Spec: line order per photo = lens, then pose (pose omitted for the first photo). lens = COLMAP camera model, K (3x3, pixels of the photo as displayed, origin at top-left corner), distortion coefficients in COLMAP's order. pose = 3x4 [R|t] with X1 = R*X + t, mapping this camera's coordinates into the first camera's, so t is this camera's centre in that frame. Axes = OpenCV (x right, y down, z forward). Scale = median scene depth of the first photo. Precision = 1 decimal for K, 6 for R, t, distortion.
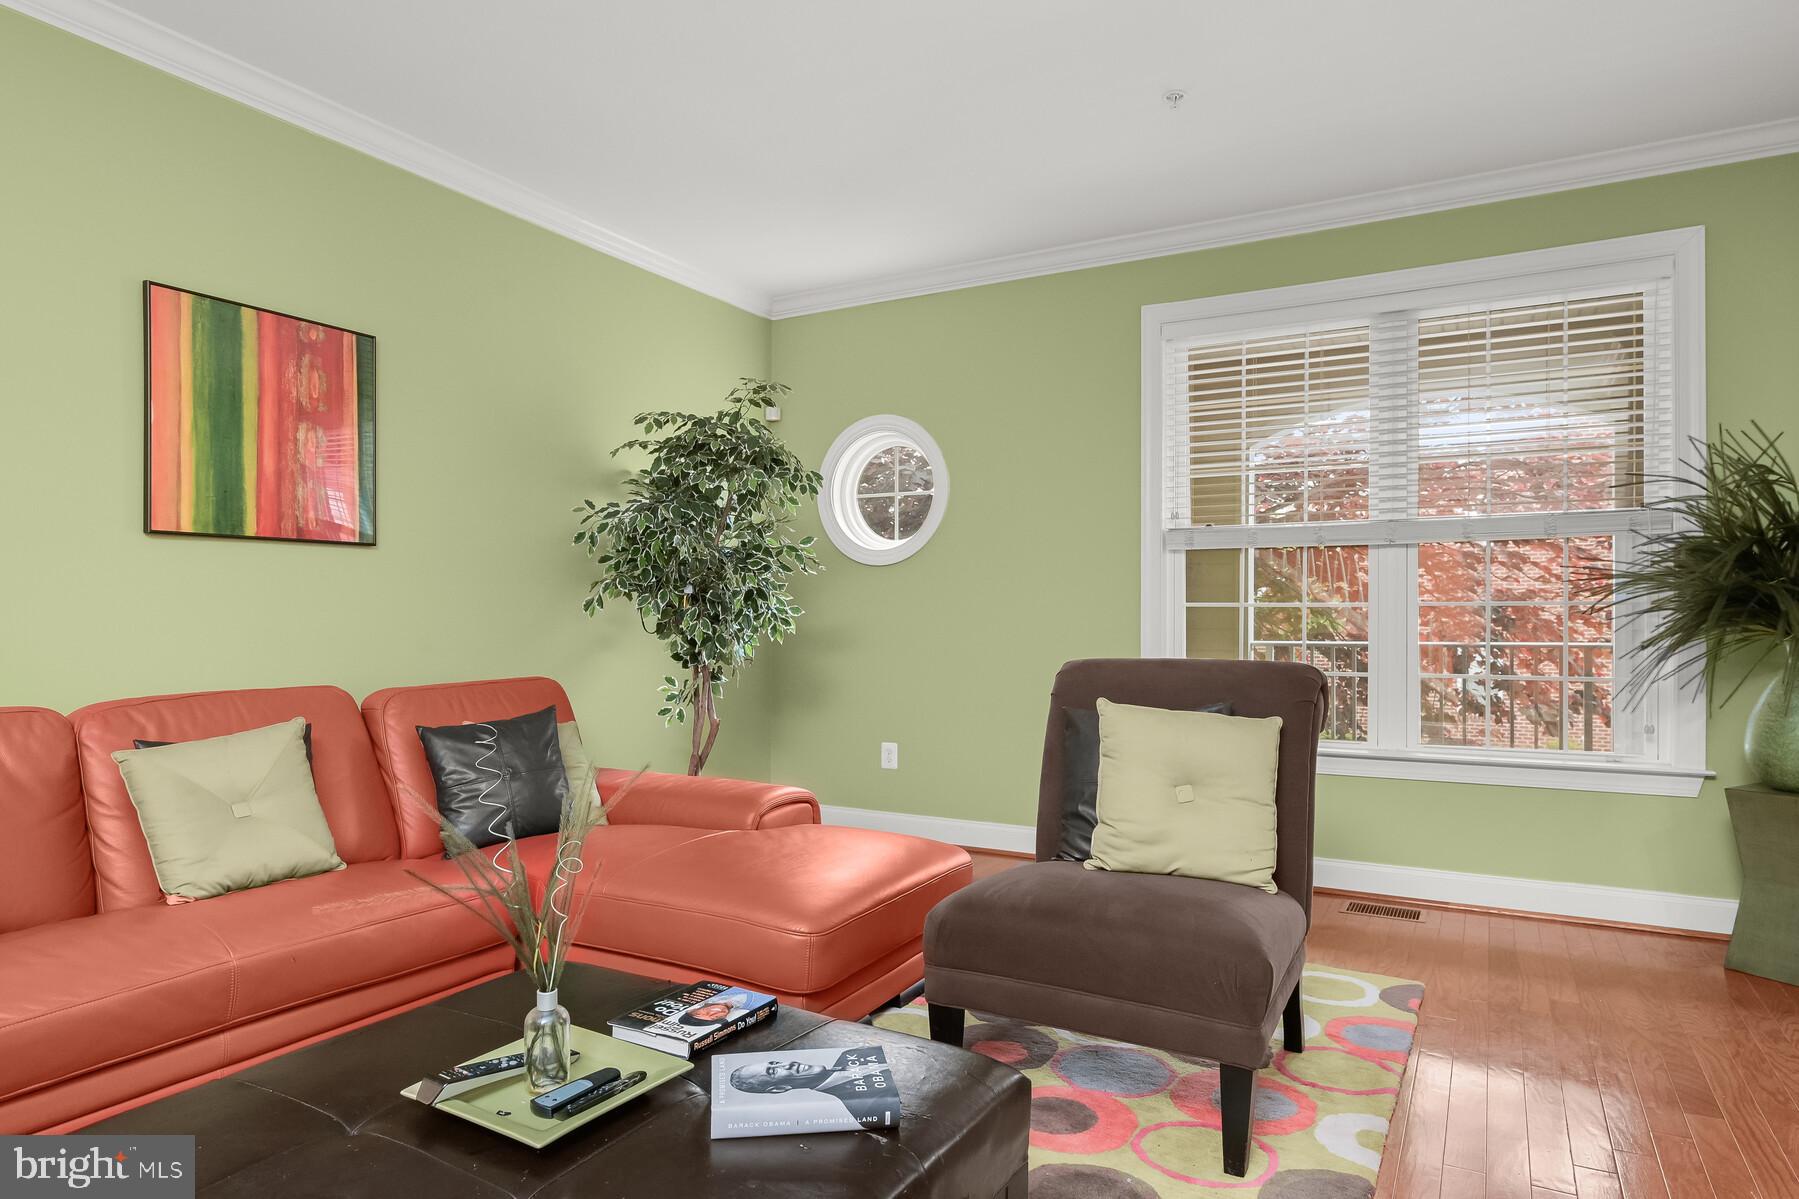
lens RADIAL K [[1080.3, 0, 896.1], [0, 1080.3, 620.5], [0, 0, 1]] dist [-0.001588, -0.000948]
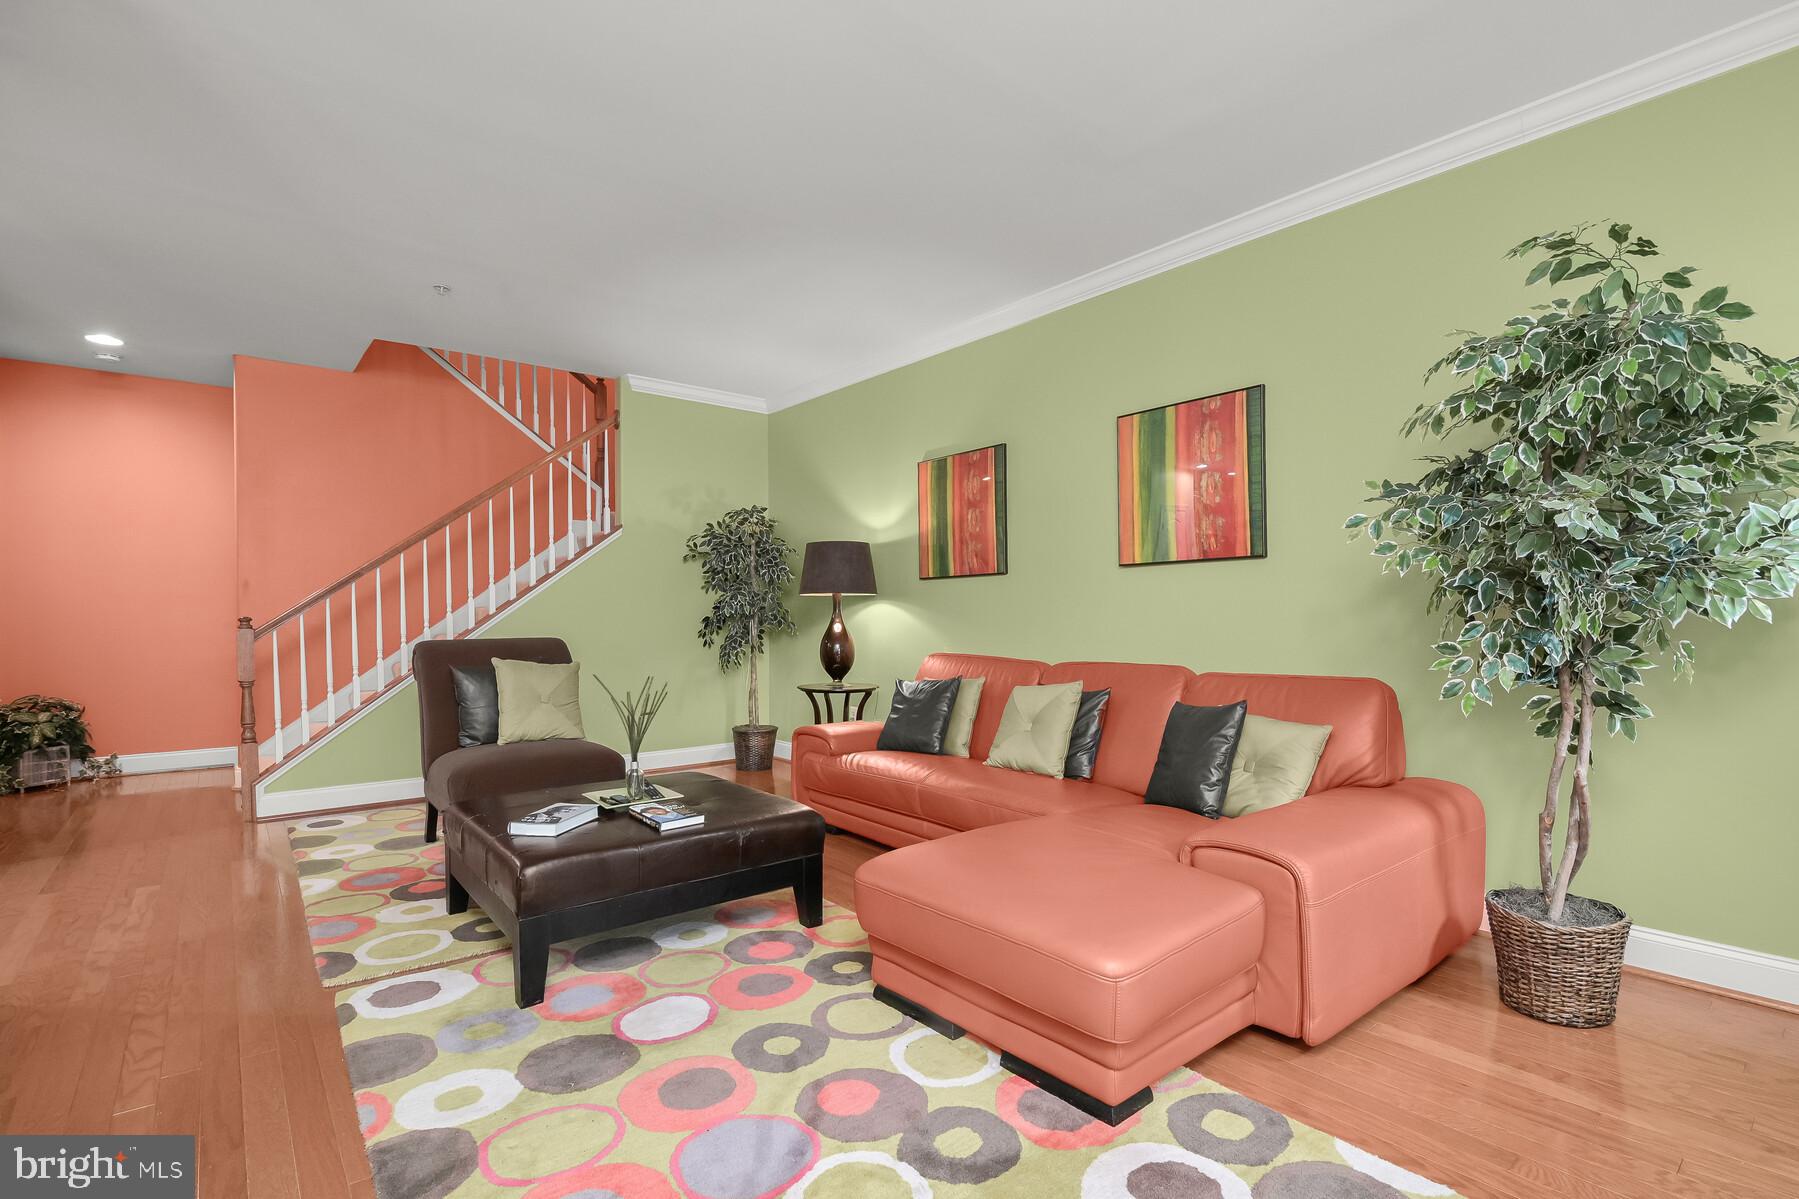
lens RADIAL K [[839.9, 0, 891.2], [0, 839.9, 622.8], [0, 0, 1]] dist [-0.016651, 0.000417]
pose [[-0.369830, 0.005165, -0.929085, 0.481840], [-0.000750, 0.999983, 0.005858, -0.000501], [0.929099, 0.002863, -0.369819, 0.851530]]
